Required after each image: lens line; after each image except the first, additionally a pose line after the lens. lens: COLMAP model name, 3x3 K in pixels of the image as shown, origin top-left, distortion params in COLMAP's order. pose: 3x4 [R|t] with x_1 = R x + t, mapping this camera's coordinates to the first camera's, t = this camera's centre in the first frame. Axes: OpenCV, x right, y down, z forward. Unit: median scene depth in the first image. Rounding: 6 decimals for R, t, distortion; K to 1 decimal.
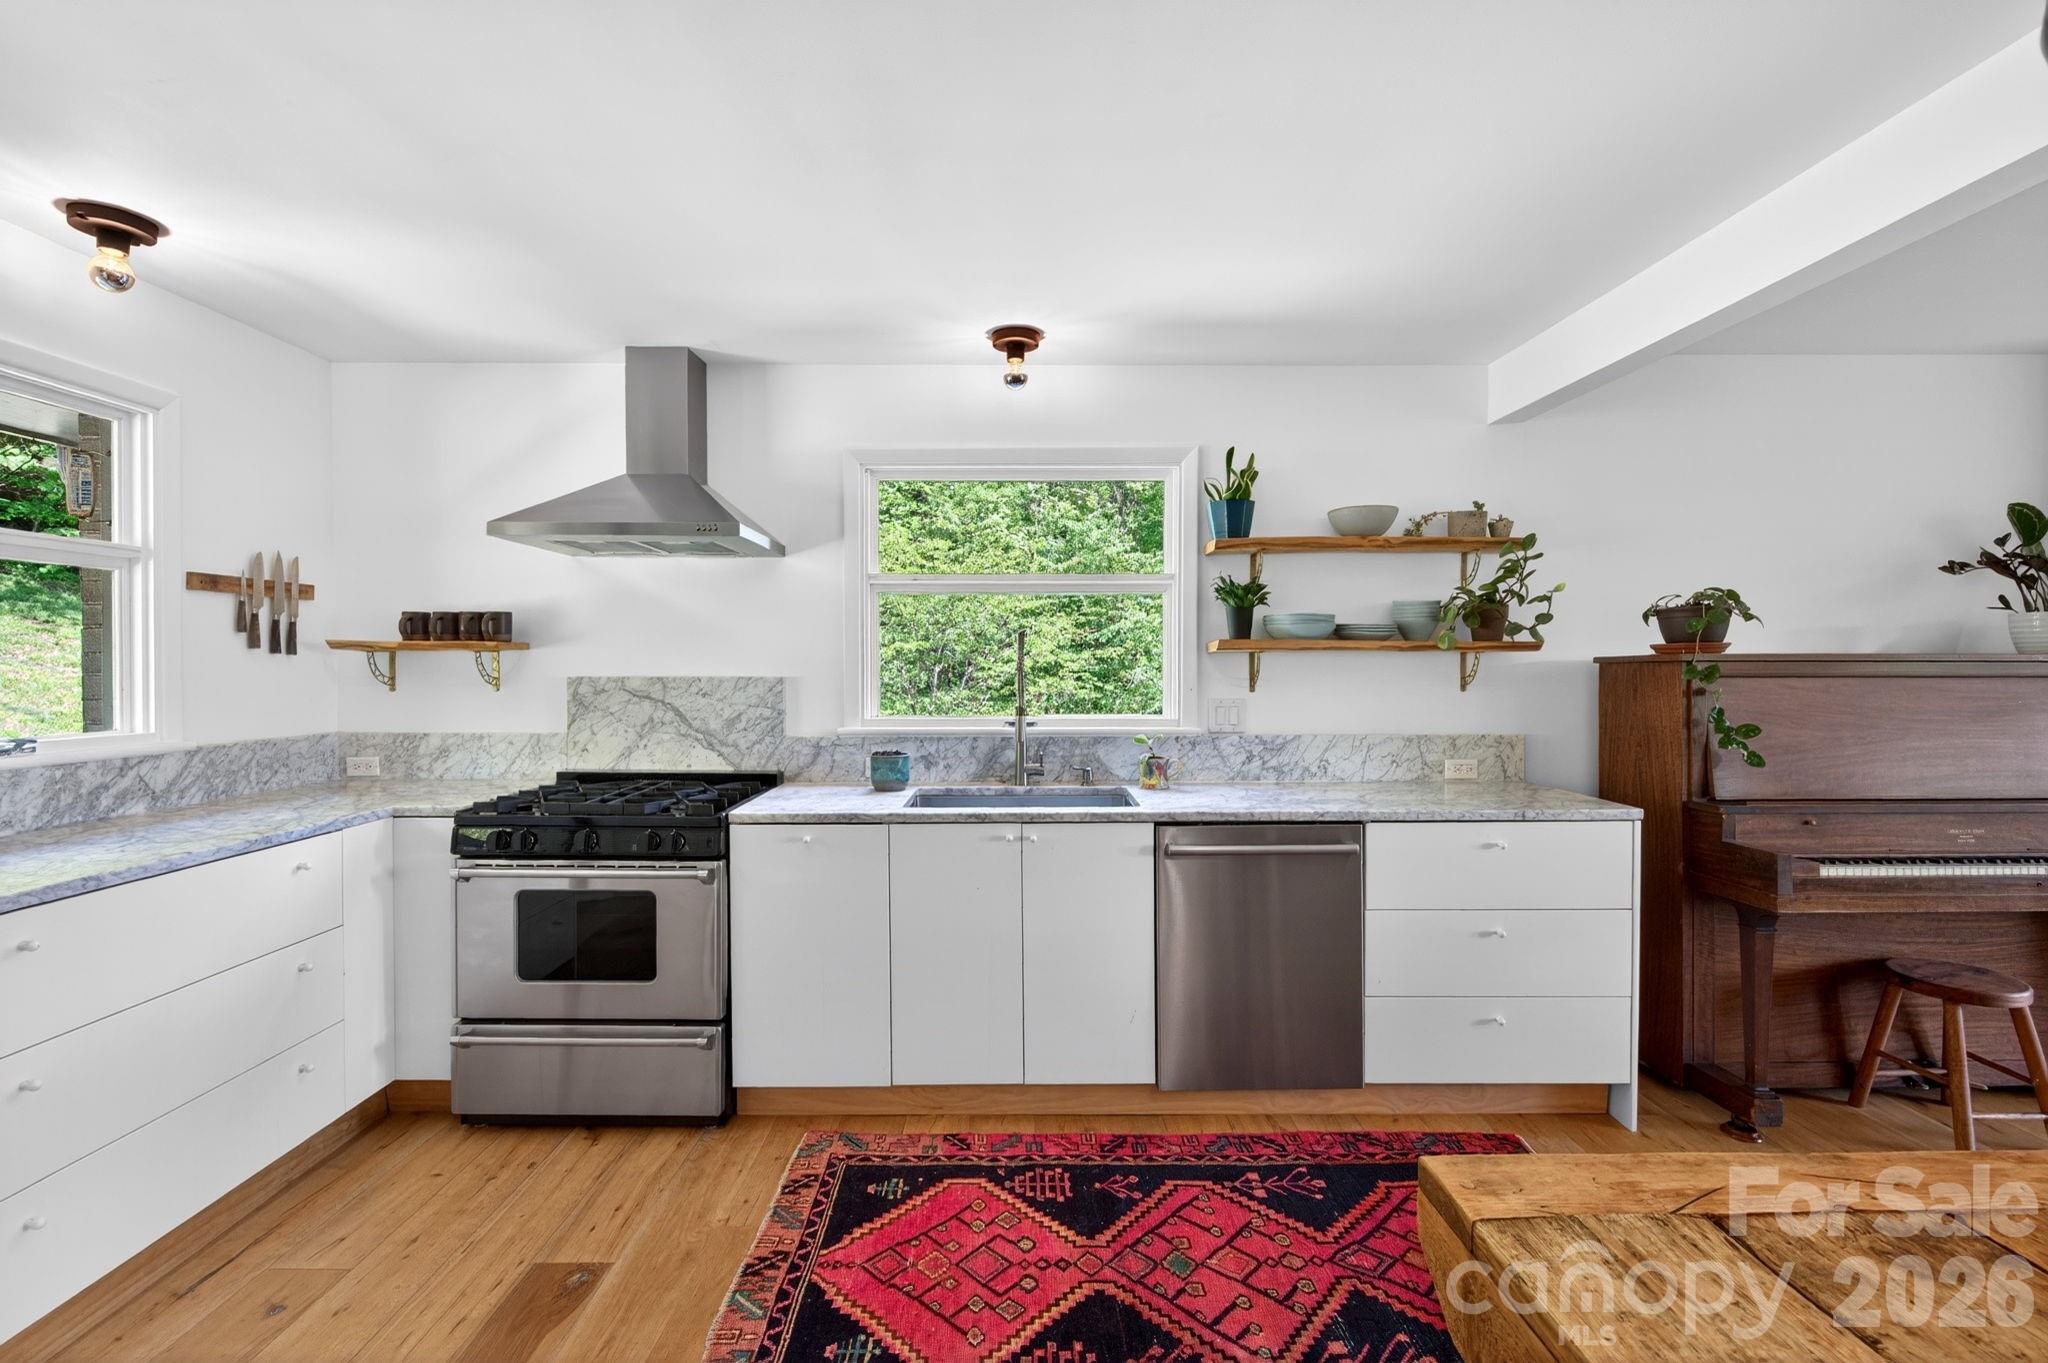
lens RADIAL K [[890.3, 0, 1028.7], [0, 890.3, 675.0], [0, 0, 1]] dist [0.003283, -0.001564]
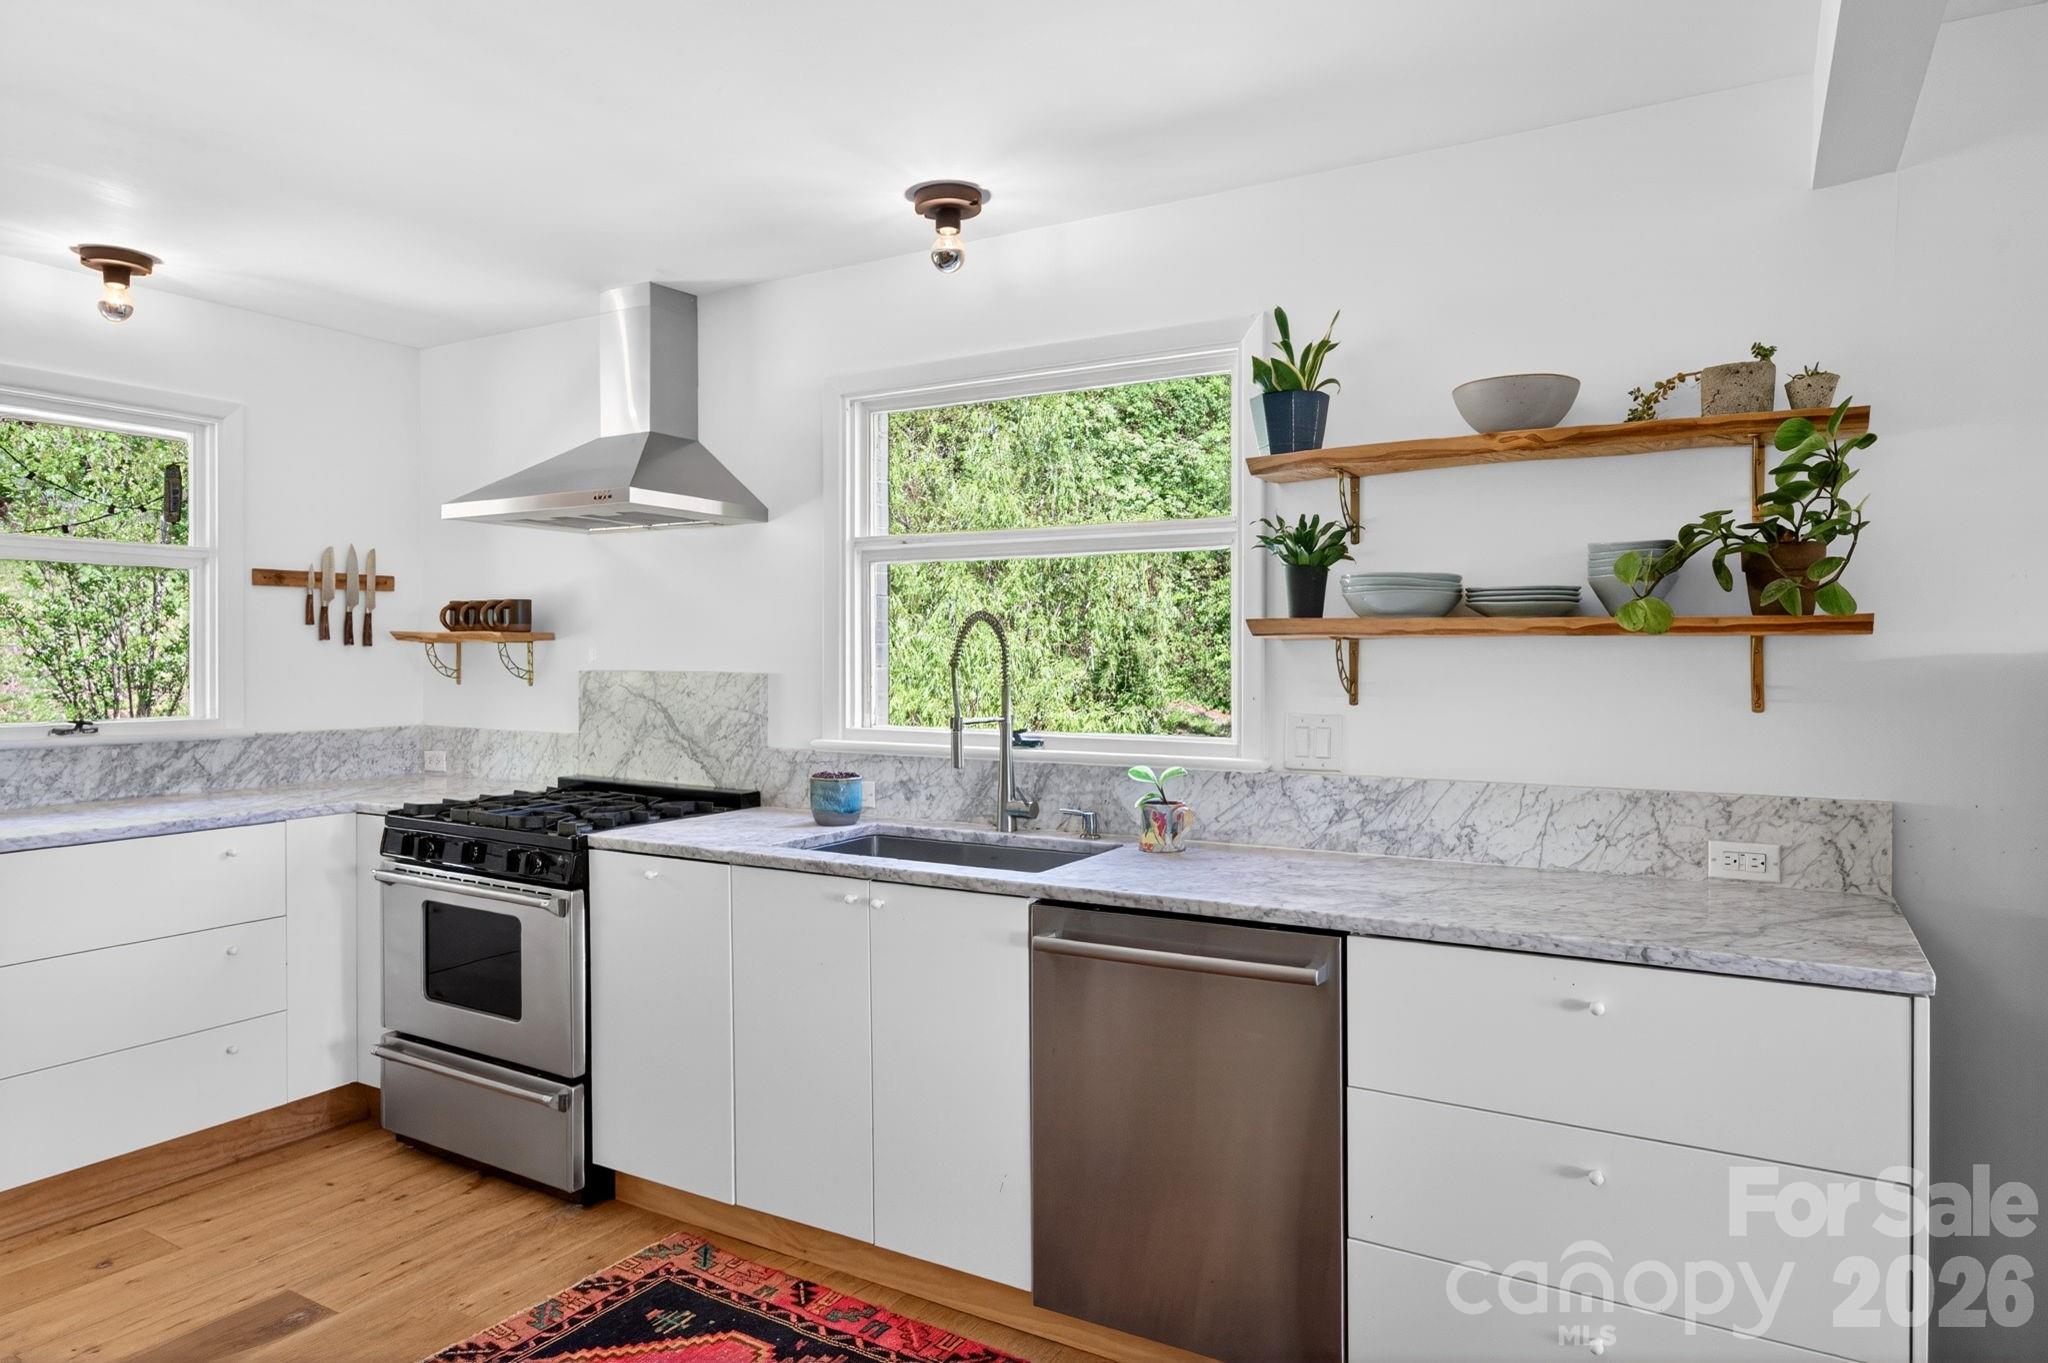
lens RADIAL K [[1235.0, 0, 1027.9], [0, 1235.0, 668.0], [0, 0, 1]] dist [-0.002524, 0.001771]
pose [[0.861537, 0.006691, -0.507650, 0.513866], [-0.007997, 0.999968, -0.000391, -0.003802], [0.507631, 0.004396, 0.861563, 0.175908]]
